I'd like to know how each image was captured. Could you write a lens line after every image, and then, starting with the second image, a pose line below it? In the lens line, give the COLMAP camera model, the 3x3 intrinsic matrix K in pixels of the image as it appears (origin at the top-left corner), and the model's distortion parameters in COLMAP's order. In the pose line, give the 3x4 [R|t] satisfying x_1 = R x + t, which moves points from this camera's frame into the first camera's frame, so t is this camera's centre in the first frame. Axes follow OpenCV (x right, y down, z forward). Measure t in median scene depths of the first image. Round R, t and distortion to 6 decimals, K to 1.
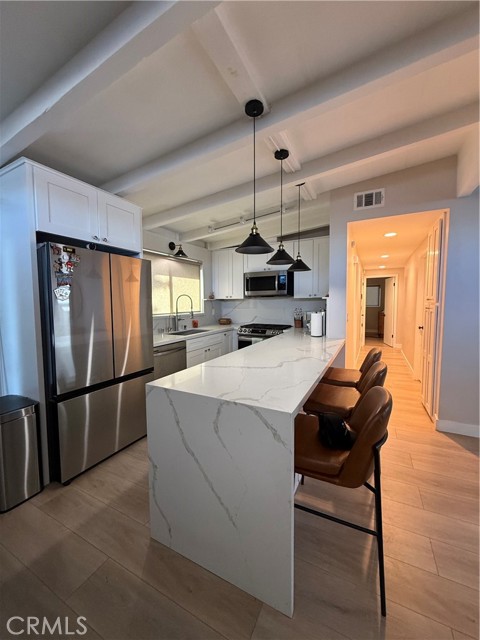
lens RADIAL K [[254.6, 0, 236.3], [0, 254.6, 320.9], [0, 0, 1]] dist [-0.001367, -0.000349]
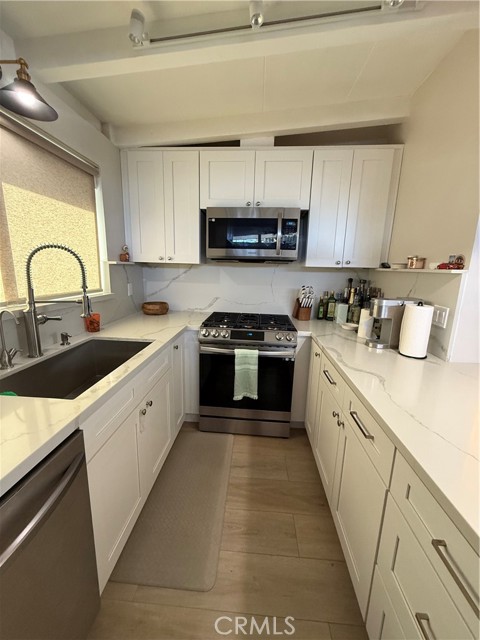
lens RADIAL K [[254.6, 0, 239.5], [0, 254.6, 320.0], [0, 0, 1]] dist [-0.001367, -0.000349]
pose [[0.911090, -0.051546, 0.408971, -0.115675], [-0.002675, 0.991390, 0.130914, -0.046920], [-0.412198, -0.120369, 0.903108, 0.548605]]
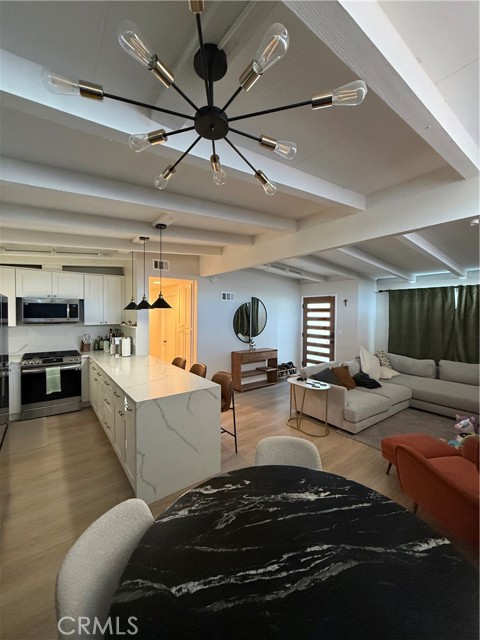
lens RADIAL K [[254.6, 0, 239.8], [0, 254.6, 320.1], [0, 0, 1]] dist [-0.001367, -0.000349]
pose [[0.408966, -0.011364, 0.912479, -0.481478], [0.058838, 0.998170, -0.013939, -0.054128], [-0.910651, 0.059390, 0.408886, -0.052788]]
